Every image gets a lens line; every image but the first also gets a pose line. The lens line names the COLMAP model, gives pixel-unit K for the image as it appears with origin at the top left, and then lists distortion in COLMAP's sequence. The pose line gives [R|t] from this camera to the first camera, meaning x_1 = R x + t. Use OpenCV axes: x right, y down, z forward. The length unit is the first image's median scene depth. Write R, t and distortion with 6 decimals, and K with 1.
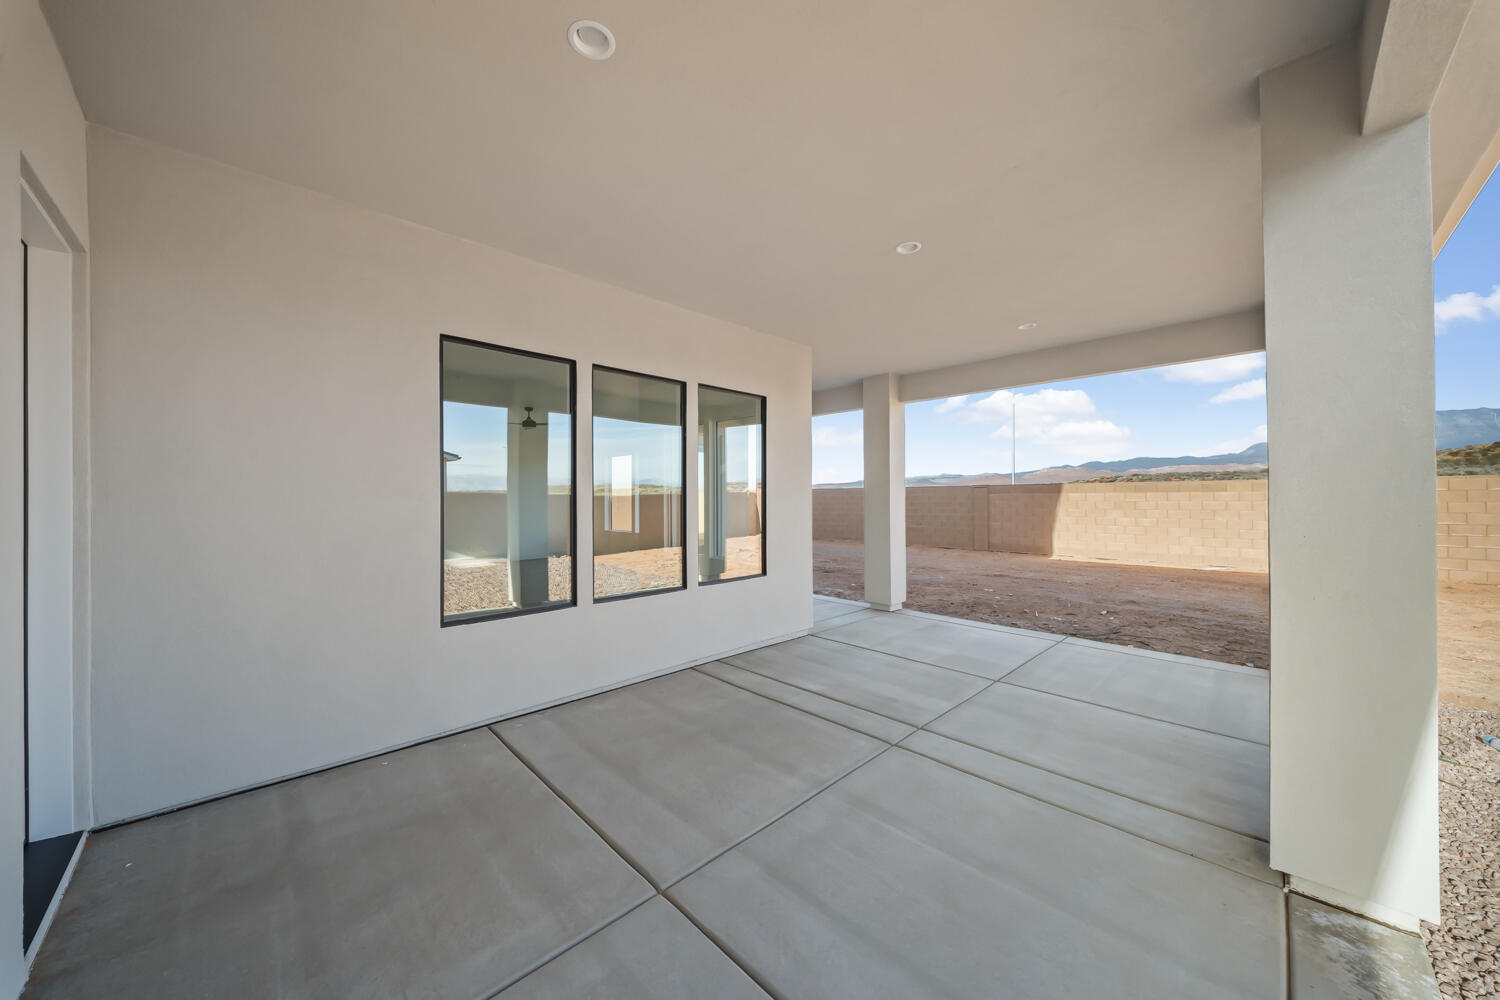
lens RADIAL K [[526.7, 0, 743.6], [0, 526.7, 486.1], [0, 0, 1]] dist [0.005781, -0.005562]
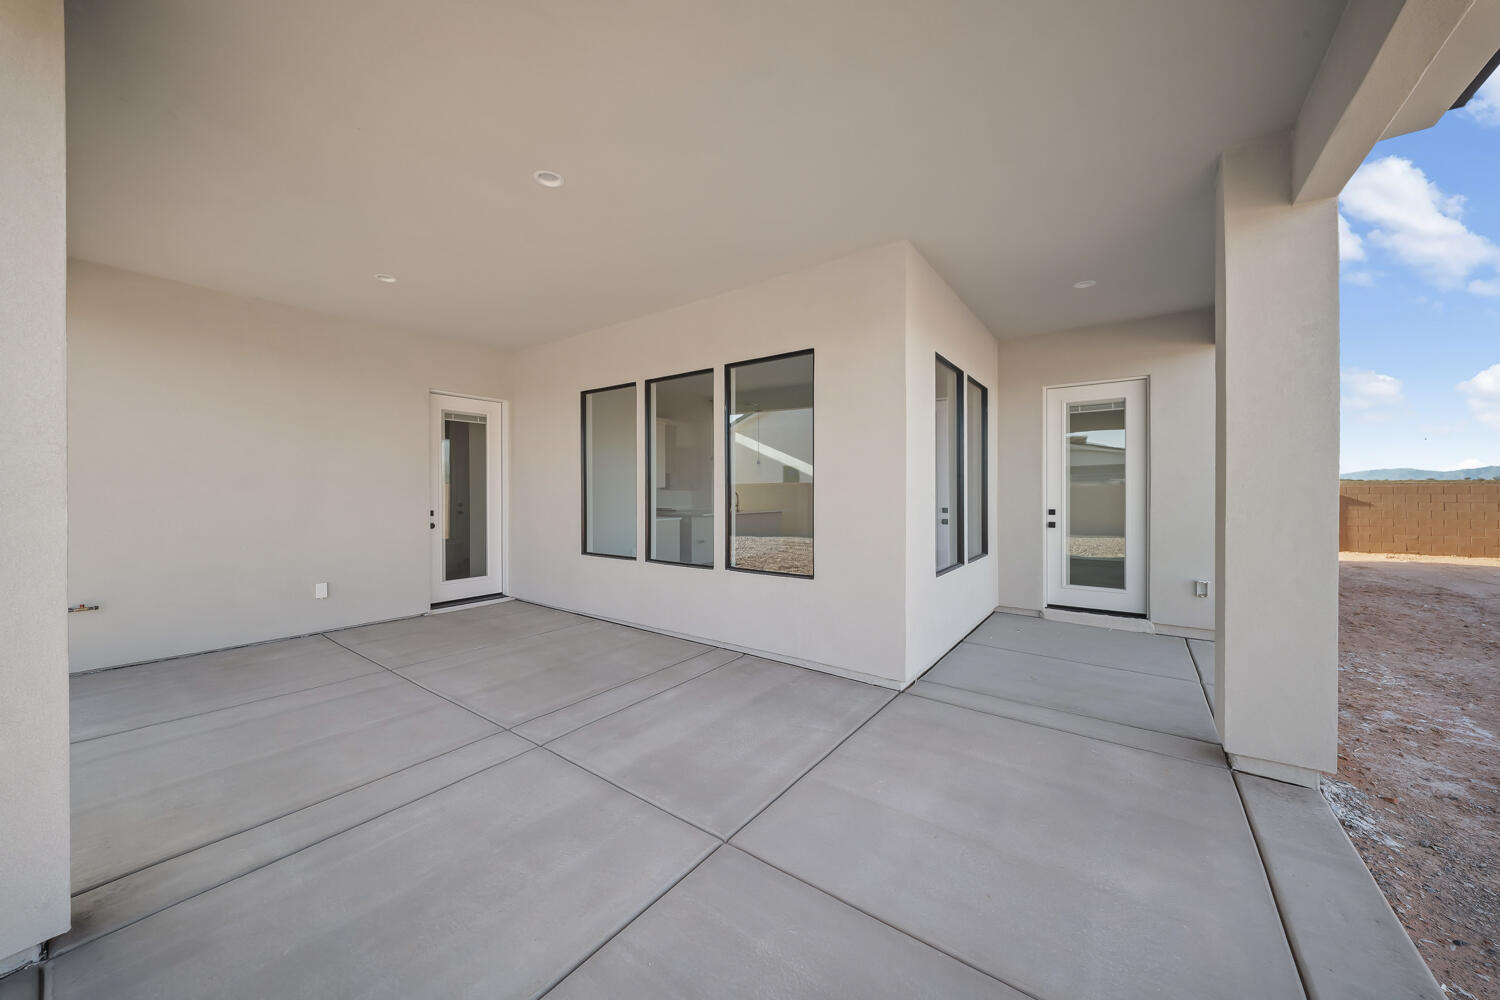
lens RADIAL K [[526.7, 0, 743.6], [0, 526.7, 486.1], [0, 0, 1]] dist [0.005781, -0.005562]
pose [[0.163178, -0.002708, -0.986593, 1.194617], [0.019054, 0.999818, 0.000407, 0.042329], [0.986413, -0.018865, 0.163200, 1.157866]]
